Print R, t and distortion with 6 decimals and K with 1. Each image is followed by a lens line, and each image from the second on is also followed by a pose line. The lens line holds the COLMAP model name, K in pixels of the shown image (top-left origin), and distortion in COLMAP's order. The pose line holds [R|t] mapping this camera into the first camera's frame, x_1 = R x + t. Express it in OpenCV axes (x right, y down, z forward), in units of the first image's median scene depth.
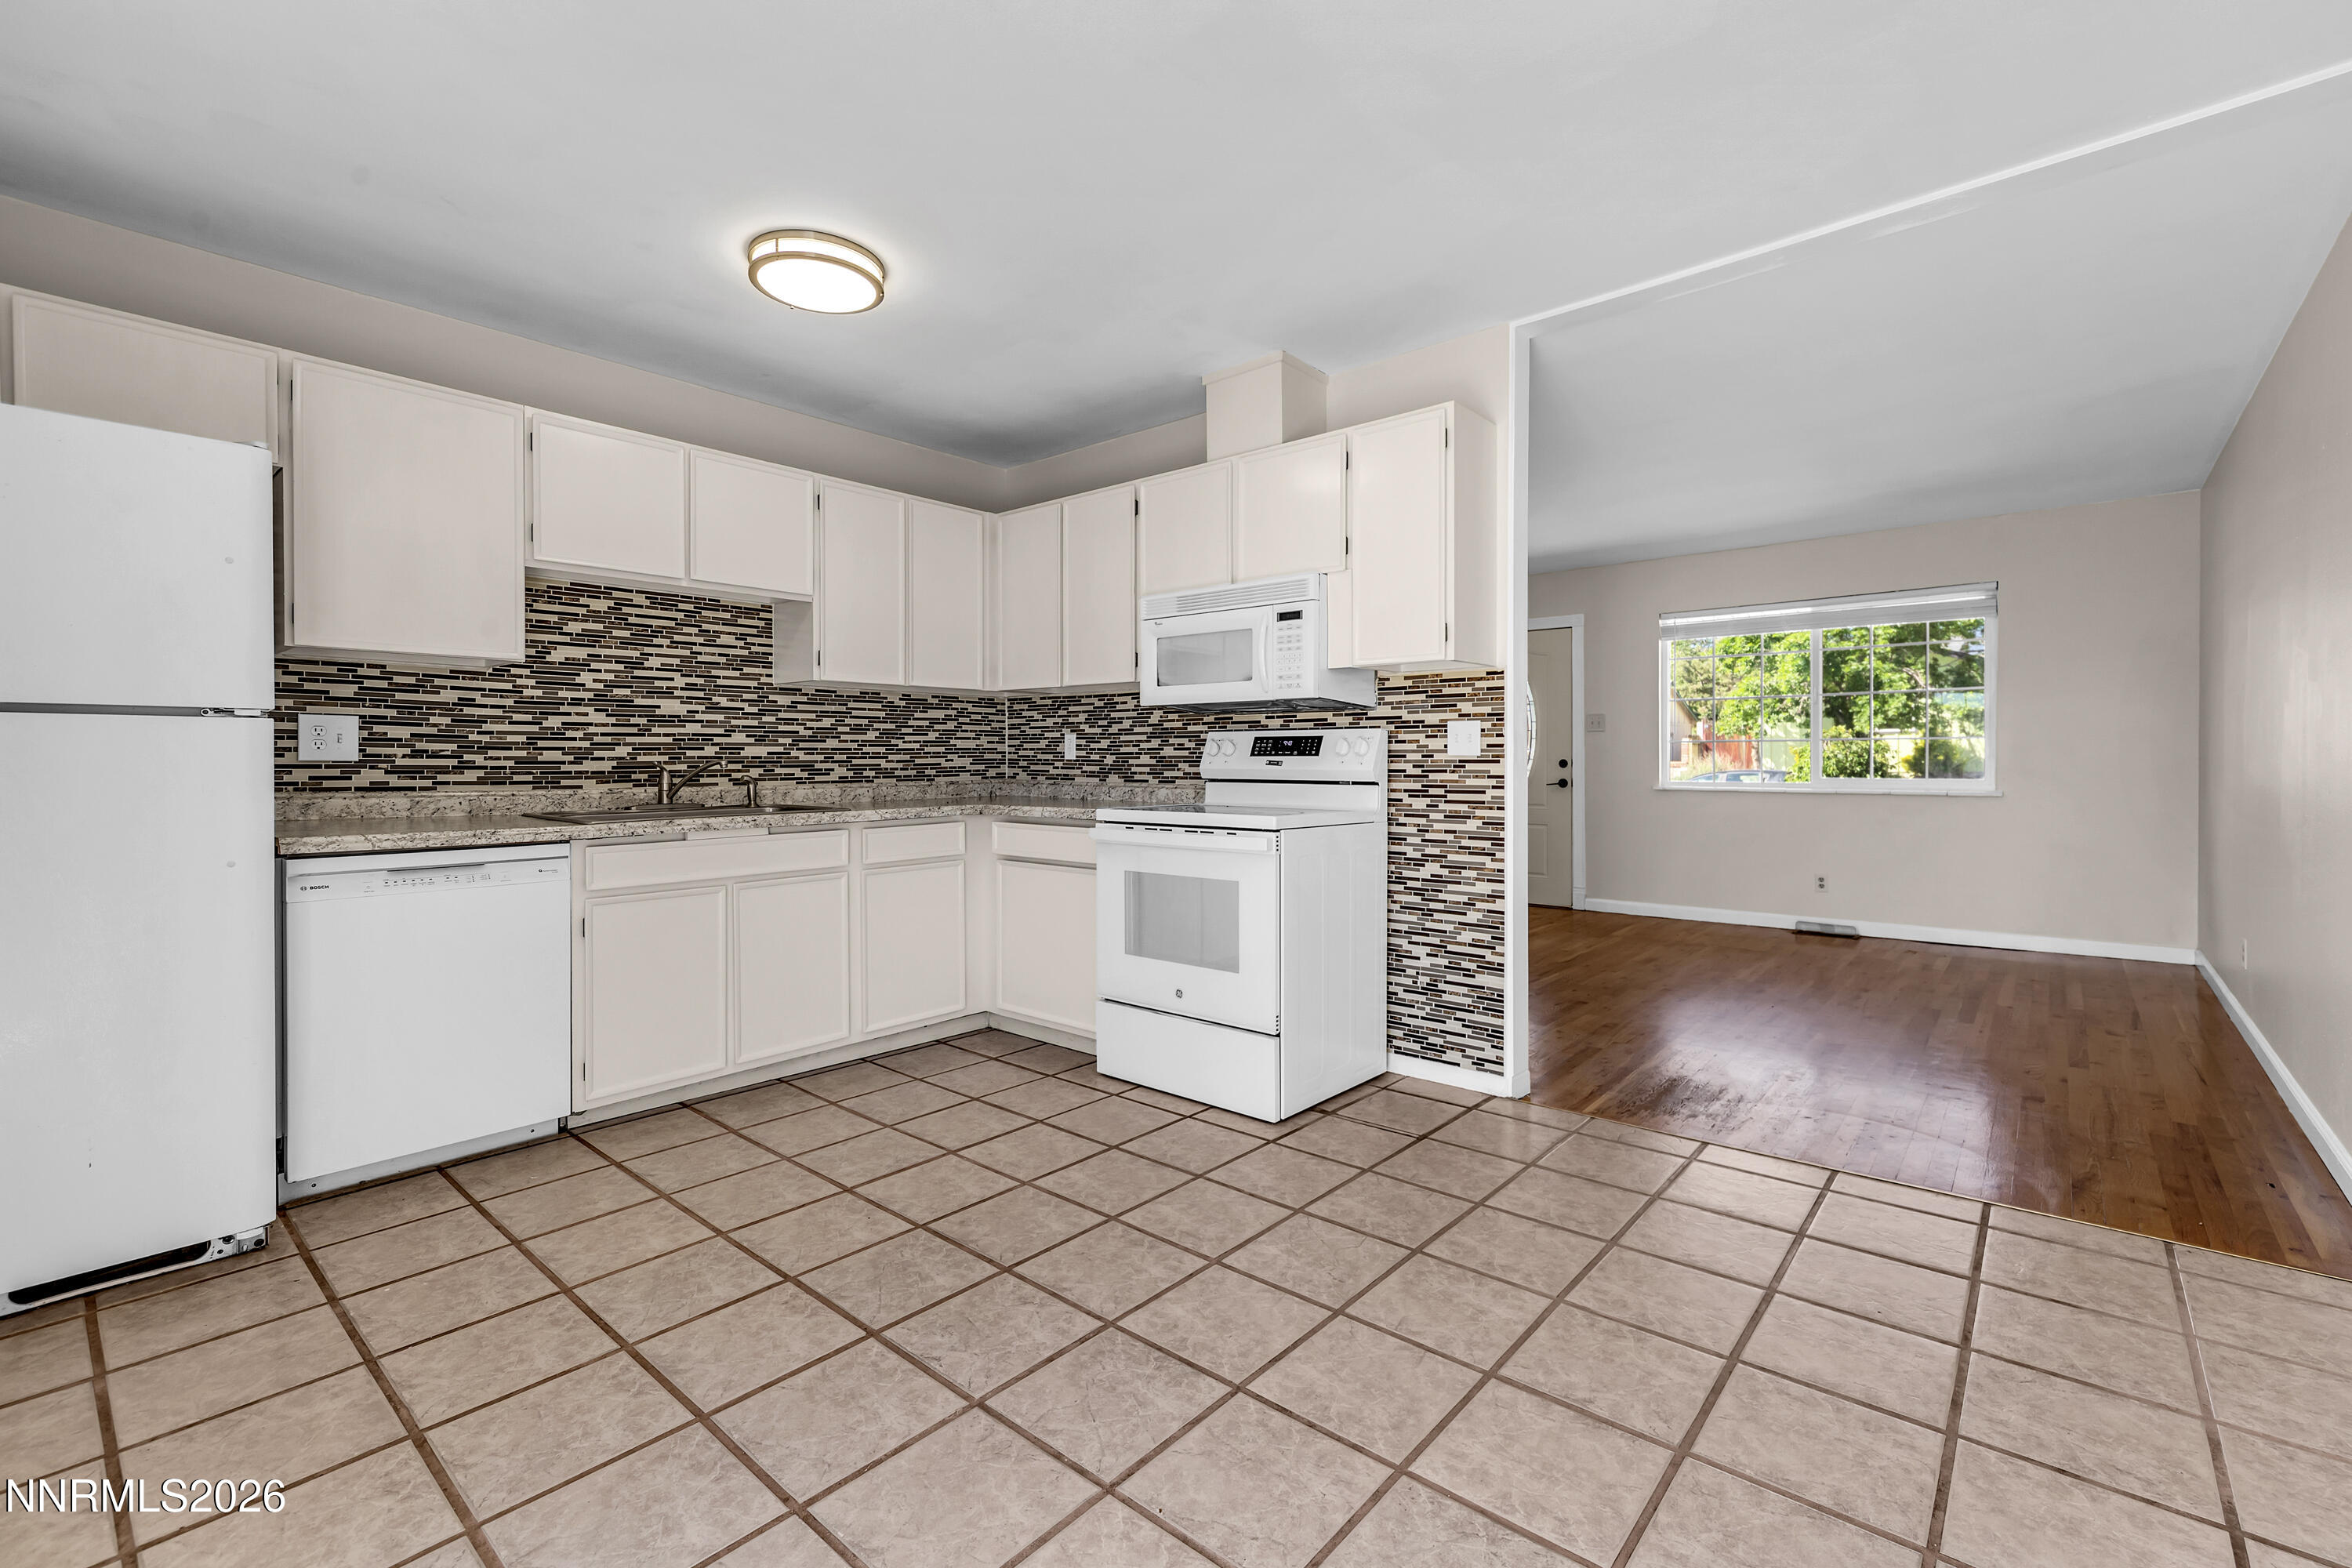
lens RADIAL K [[1039.0, 0, 1175.9], [0, 1039.0, 770.5], [0, 0, 1]] dist [0.003856, 0.000277]
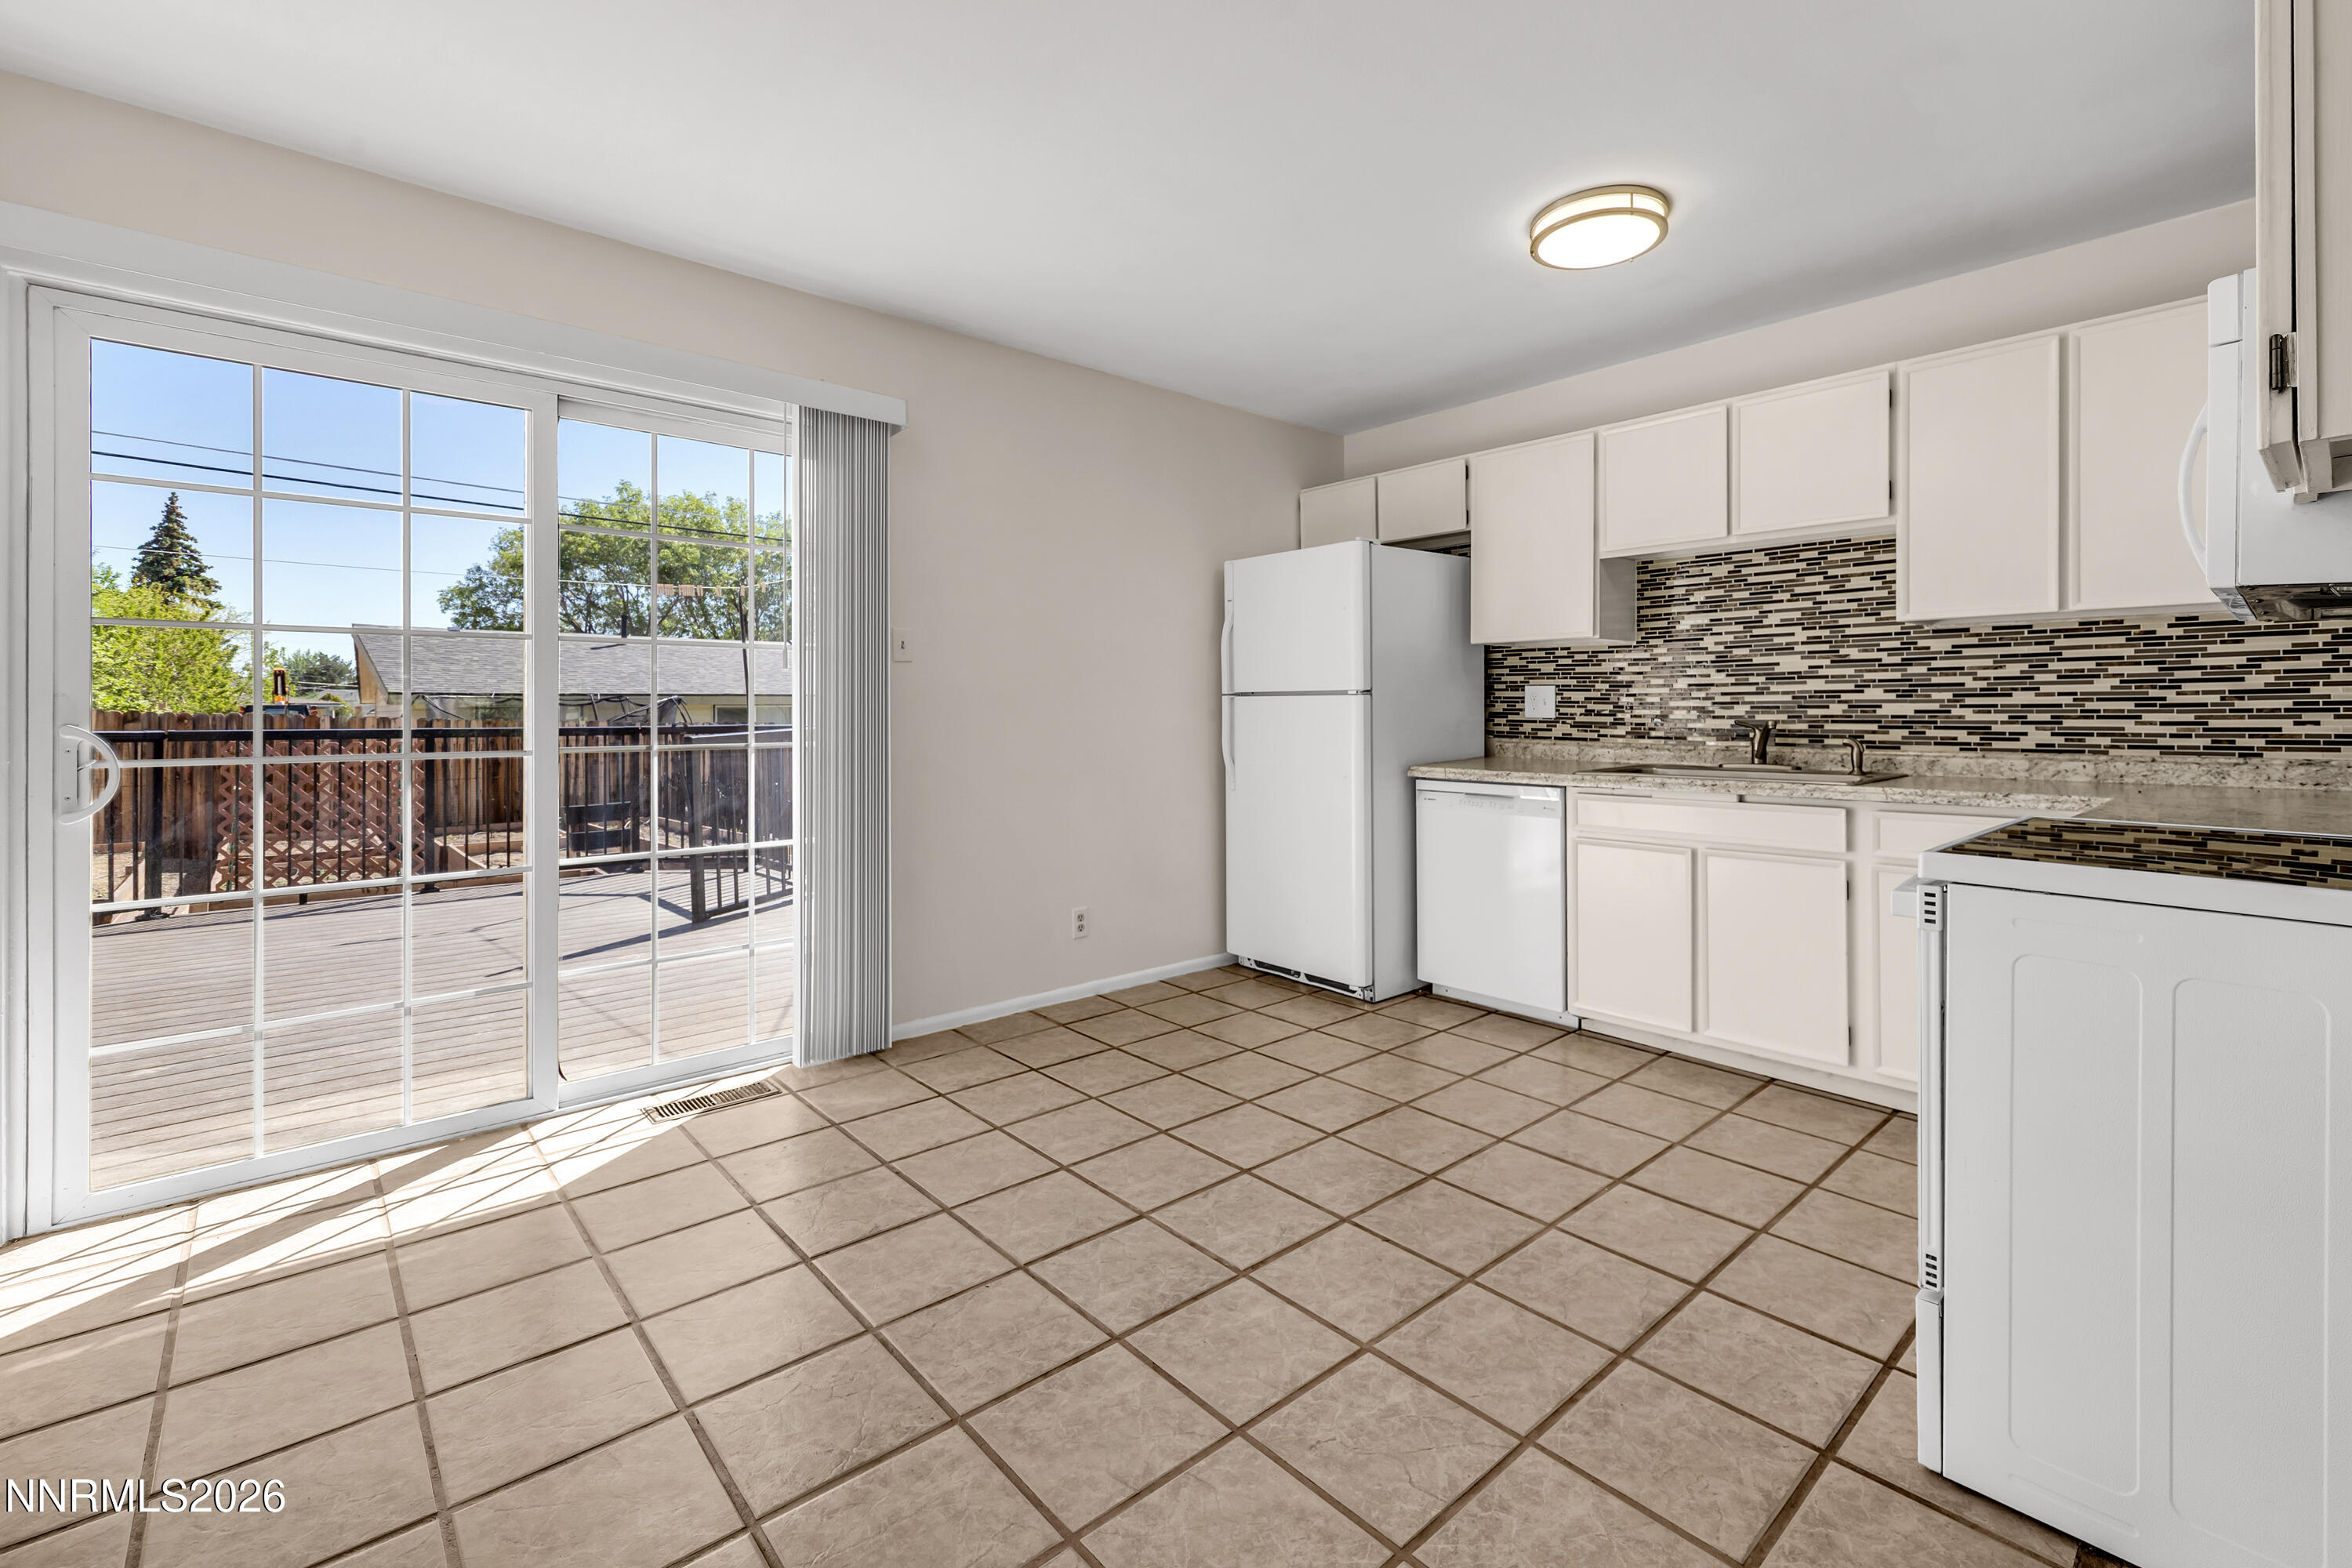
lens RADIAL K [[992.3, 0, 1182.2], [0, 992.3, 708.5], [0, 0, 1]] dist [0.002055, 0.000128]
pose [[-0.132263, 0.002169, -0.991212, 0.497446], [-0.006899, 0.999971, 0.003109, -0.018854], [0.991191, 0.007250, -0.132244, 0.572936]]
